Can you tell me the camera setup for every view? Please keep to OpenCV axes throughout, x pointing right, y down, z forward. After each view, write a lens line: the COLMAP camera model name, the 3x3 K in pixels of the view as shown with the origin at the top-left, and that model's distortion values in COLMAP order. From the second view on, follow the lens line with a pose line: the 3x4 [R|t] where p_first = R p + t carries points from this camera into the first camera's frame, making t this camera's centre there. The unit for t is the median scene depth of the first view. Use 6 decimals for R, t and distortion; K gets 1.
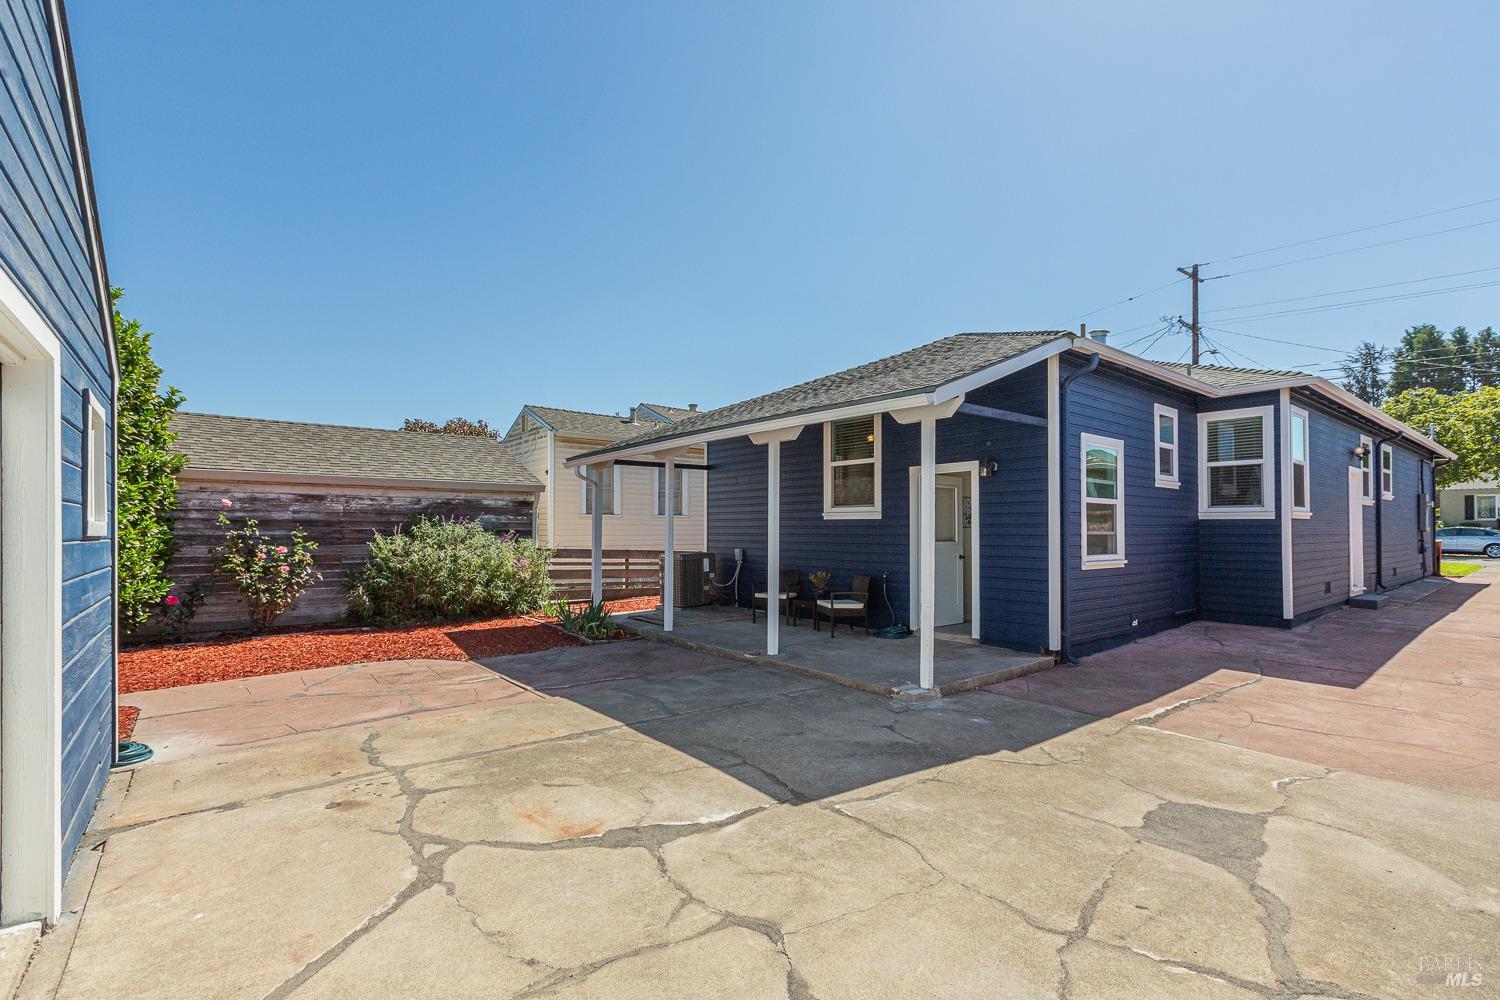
lens RADIAL K [[672.2, 0, 753.9], [0, 672.2, 505.9], [0, 0, 1]] dist [0.001746, -0.001160]
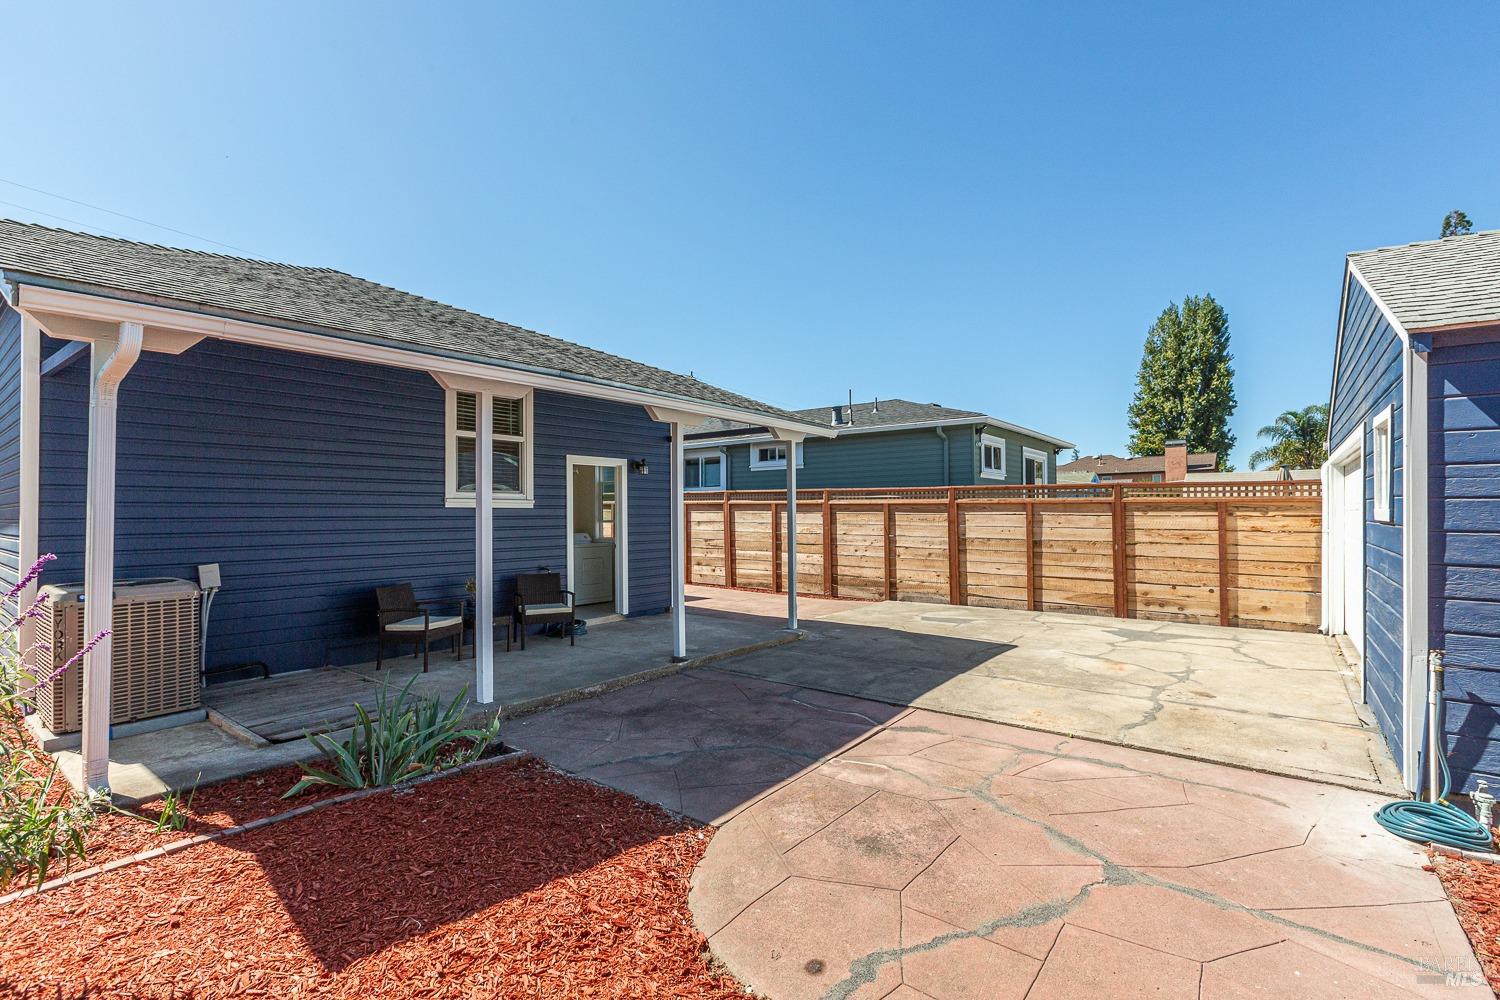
lens RADIAL K [[672.2, 0, 753.9], [0, 672.2, 505.9], [0, 0, 1]] dist [0.001746, -0.001160]
pose [[-0.230183, 0.017555, 0.972989, -1.100391], [-0.026578, 0.999351, -0.024318, 0.045311], [-0.972784, -0.031458, -0.229567, 1.389507]]
